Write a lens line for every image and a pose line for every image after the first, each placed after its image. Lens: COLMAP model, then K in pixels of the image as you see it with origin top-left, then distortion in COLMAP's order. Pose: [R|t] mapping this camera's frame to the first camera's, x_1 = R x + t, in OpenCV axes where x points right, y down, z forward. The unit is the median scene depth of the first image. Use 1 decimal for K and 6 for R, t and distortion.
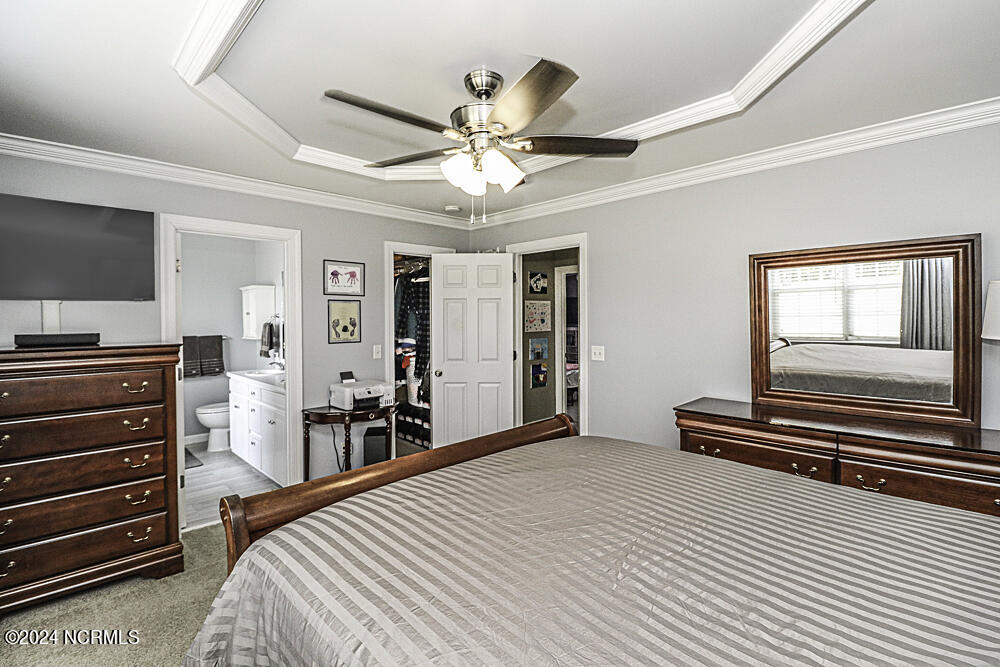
lens RADIAL K [[460.4, 0, 504.9], [0, 460.4, 322.7], [0, 0, 1]] dist [-0.002135, -0.005714]
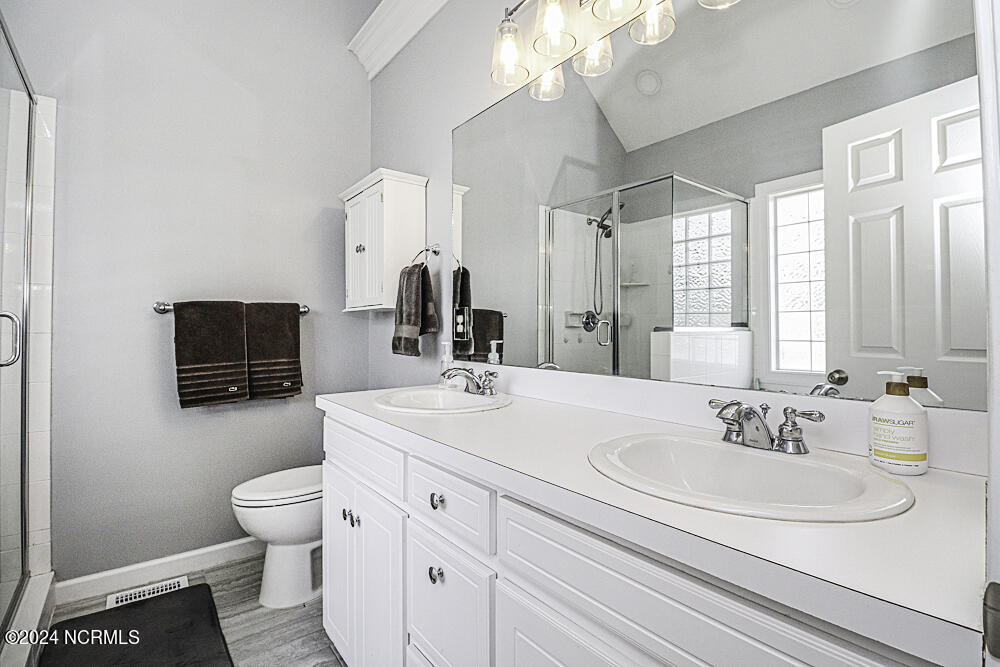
lens RADIAL K [[460.4, 0, 507.7], [0, 460.4, 327.4], [0, 0, 1]] dist [-0.002135, -0.005714]
pose [[0.995818, 0.005670, -0.091185, -0.400905], [-0.007425, 0.999794, -0.018915, 0.058627], [0.091059, 0.019513, 0.995654, 0.620777]]
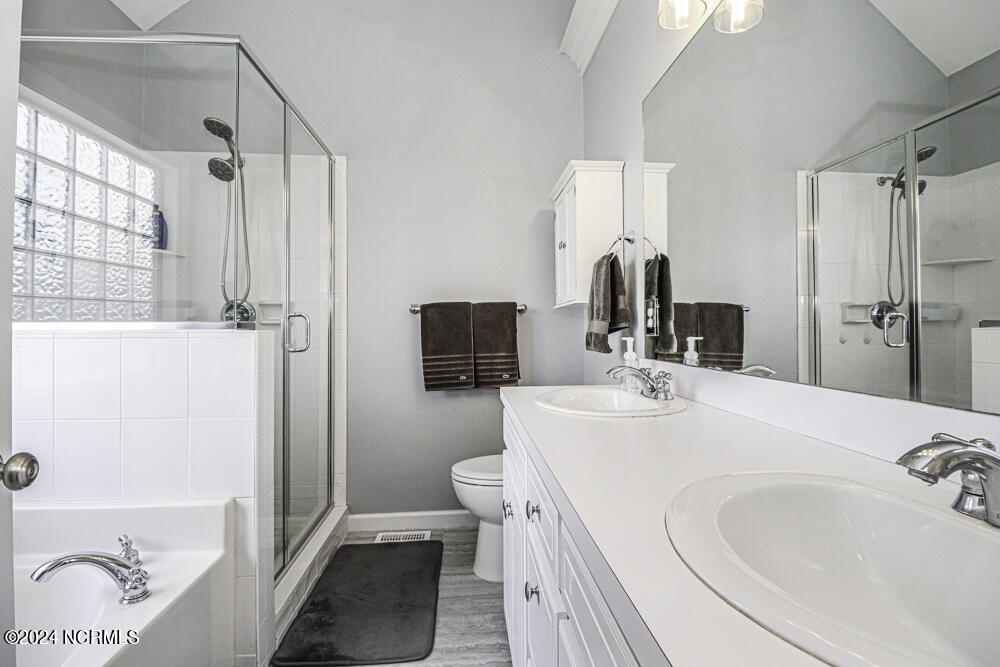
lens RADIAL K [[460.4, 0, 521.9], [0, 460.4, 327.0], [0, 0, 1]] dist [-0.002135, -0.005714]
pose [[0.791505, 0.000872, -0.611161, -0.344275], [-0.012097, 0.999825, -0.014240, 0.061329], [0.611042, 0.018664, 0.791378, 0.670283]]
